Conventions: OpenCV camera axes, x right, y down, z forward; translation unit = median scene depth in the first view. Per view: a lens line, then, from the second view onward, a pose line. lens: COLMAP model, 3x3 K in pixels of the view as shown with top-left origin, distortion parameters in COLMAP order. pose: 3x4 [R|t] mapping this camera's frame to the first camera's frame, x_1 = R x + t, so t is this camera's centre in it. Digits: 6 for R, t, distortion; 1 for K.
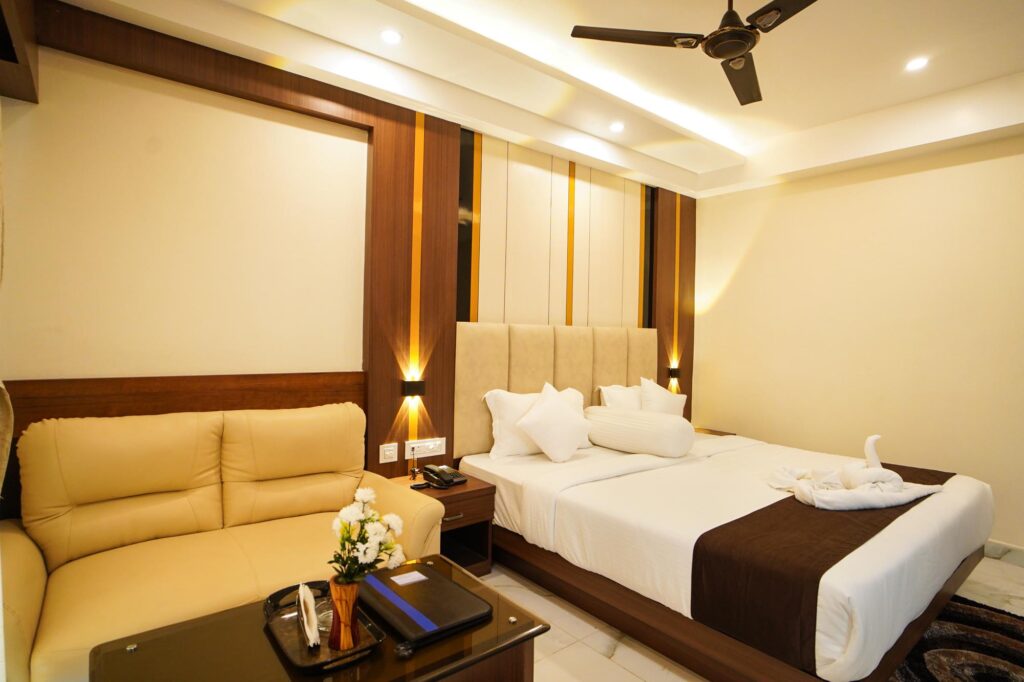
lens RADIAL K [[532.6, 0, 514.4], [0, 532.6, 342.6], [0, 0, 1]] dist [-0.054785, 0.024365]
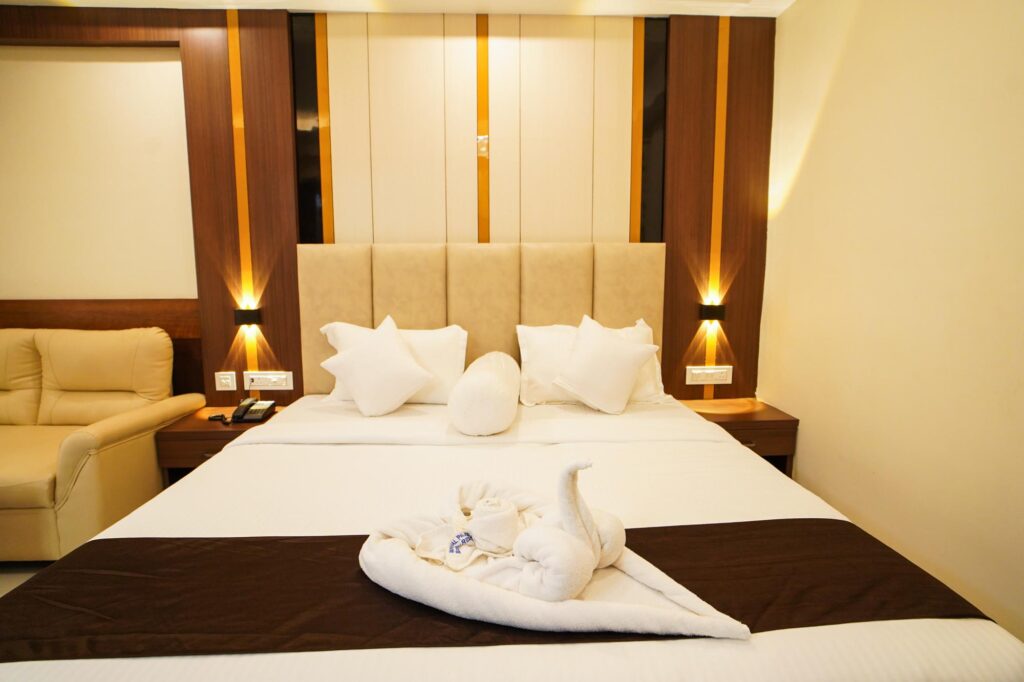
lens RADIAL K [[532.6, 0, 511.5], [0, 532.6, 338.3], [0, 0, 1]] dist [-0.054785, 0.024365]
pose [[0.803917, 0.057057, -0.591999, 0.752248], [0.009627, 0.994009, 0.108875, 0.025936], [0.594664, -0.093226, 0.798551, 0.527501]]
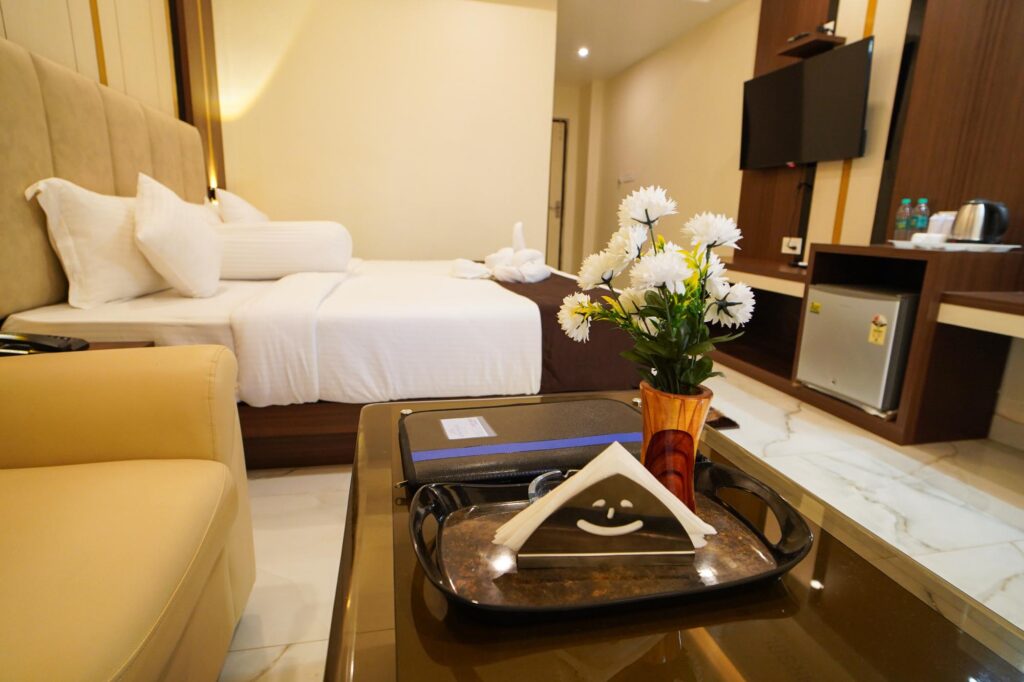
lens RADIAL K [[532.6, 0, 507.9], [0, 532.6, 346.9], [0, 0, 1]] dist [-0.054785, 0.024365]
pose [[0.447139, -0.215333, 0.868158, -0.331937], [-0.004507, 0.970035, 0.242923, 0.132846], [-0.894453, -0.112533, 0.432770, 0.406182]]
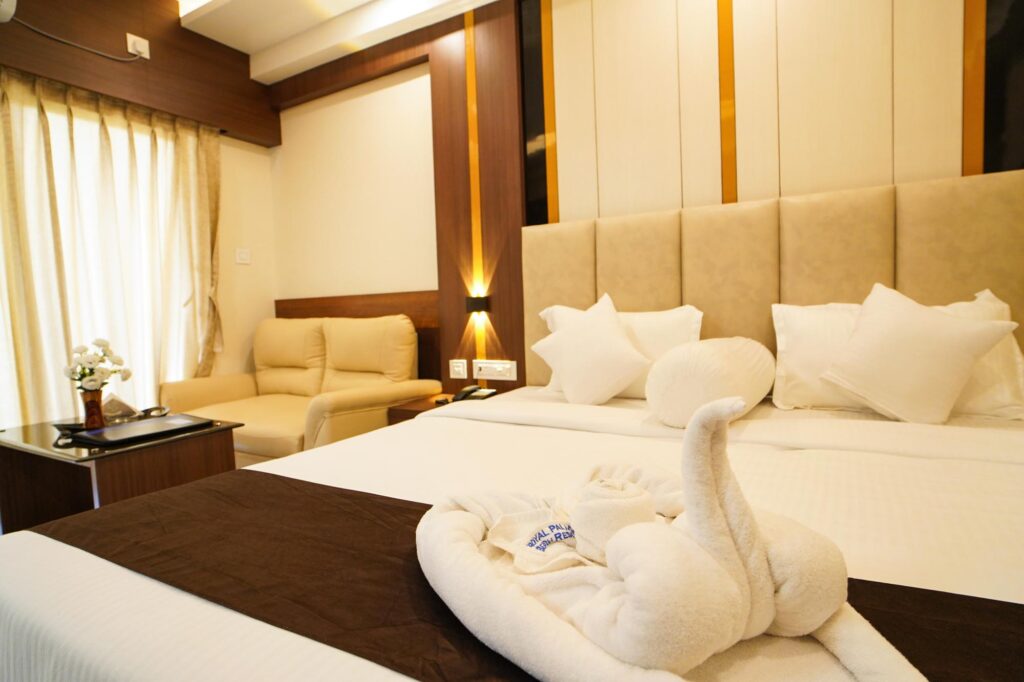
lens RADIAL K [[532.6, 0, 514.3], [0, 532.6, 342.0], [0, 0, 1]] dist [-0.054785, 0.024365]
pose [[0.376521, 0.022208, -0.926142, 0.721443], [0.029035, 0.998939, 0.035757, 0.120800], [0.925953, -0.040354, 0.375477, 0.703474]]
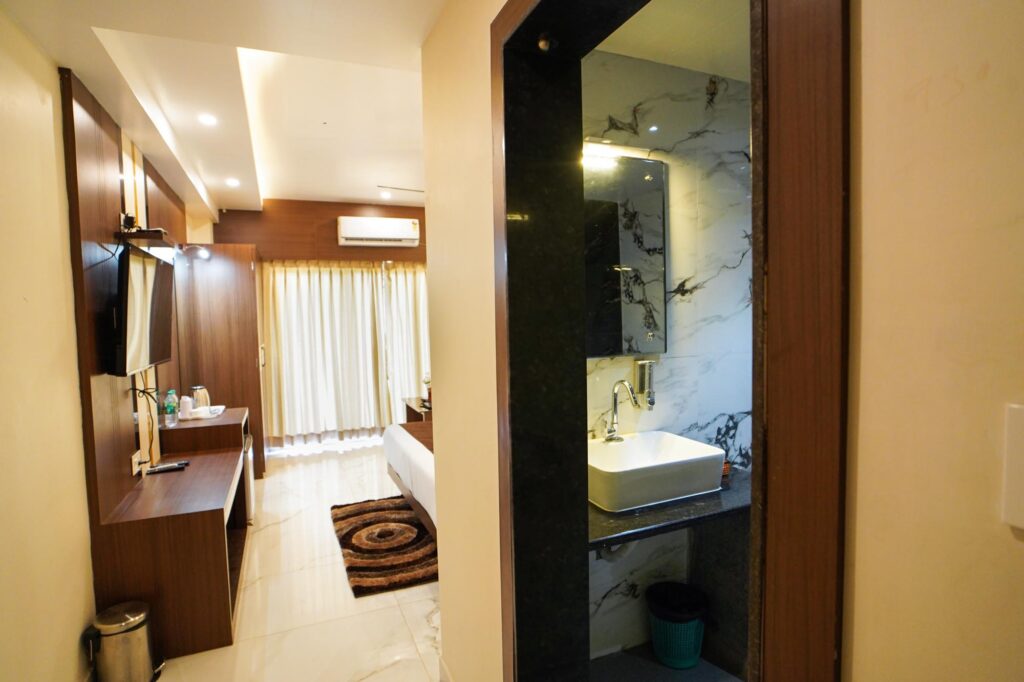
lens RADIAL K [[532.6, 0, 510.1], [0, 532.6, 341.8], [0, 0, 1]] dist [-0.054785, 0.024365]
pose [[-0.263459, 0.038642, -0.963896, 1.690511], [-0.001278, 0.999183, 0.040406, -0.059915], [0.964670, 0.011878, -0.263195, 1.247788]]
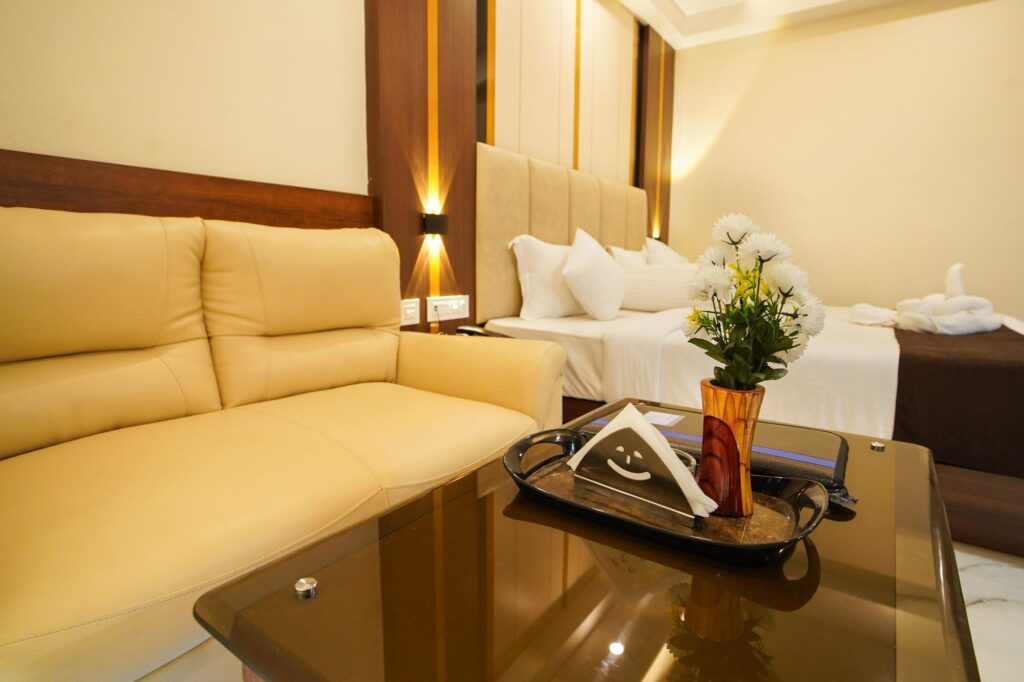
lens RADIAL K [[532.6, 0, 516.1], [0, 532.6, 342.5], [0, 0, 1]] dist [-0.054785, 0.024365]
pose [[0.964096, -0.052638, 0.260285, -0.281952], [0.015511, 0.989647, 0.142684, 0.144206], [-0.265100, -0.133524, 0.954931, 0.247461]]
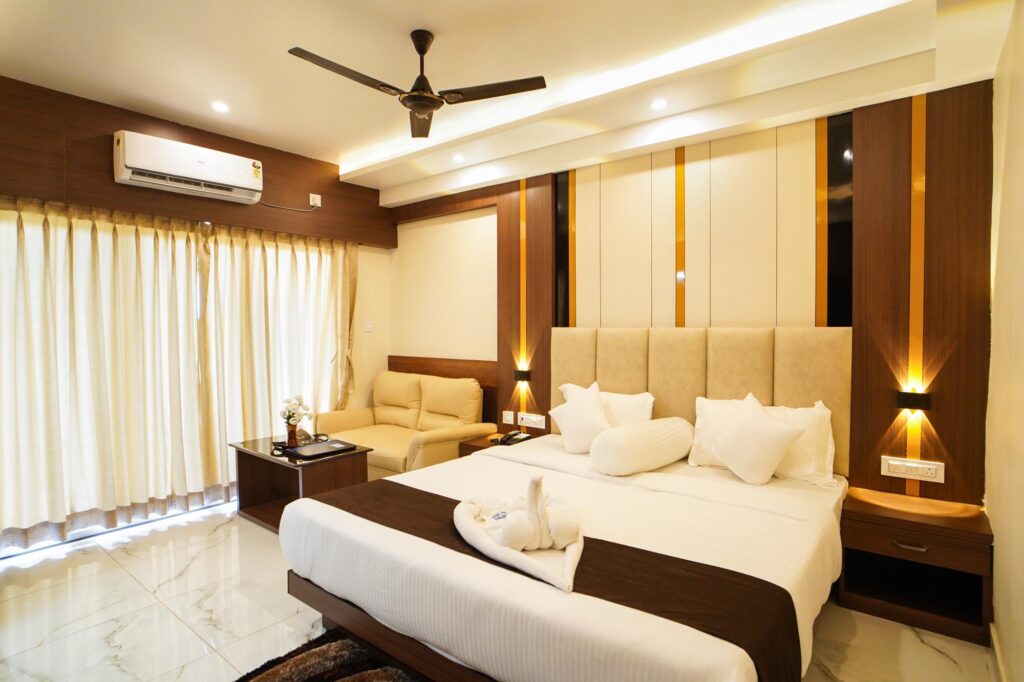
lens RADIAL K [[532.6, 0, 517.6], [0, 532.6, 339.0], [0, 0, 1]] dist [-0.054785, 0.024365]
pose [[0.225919, 0.003297, -0.974141, 1.188466], [-0.008464, 0.999963, 0.001421, -0.013430], [0.974109, 0.007924, 0.225938, 0.671471]]
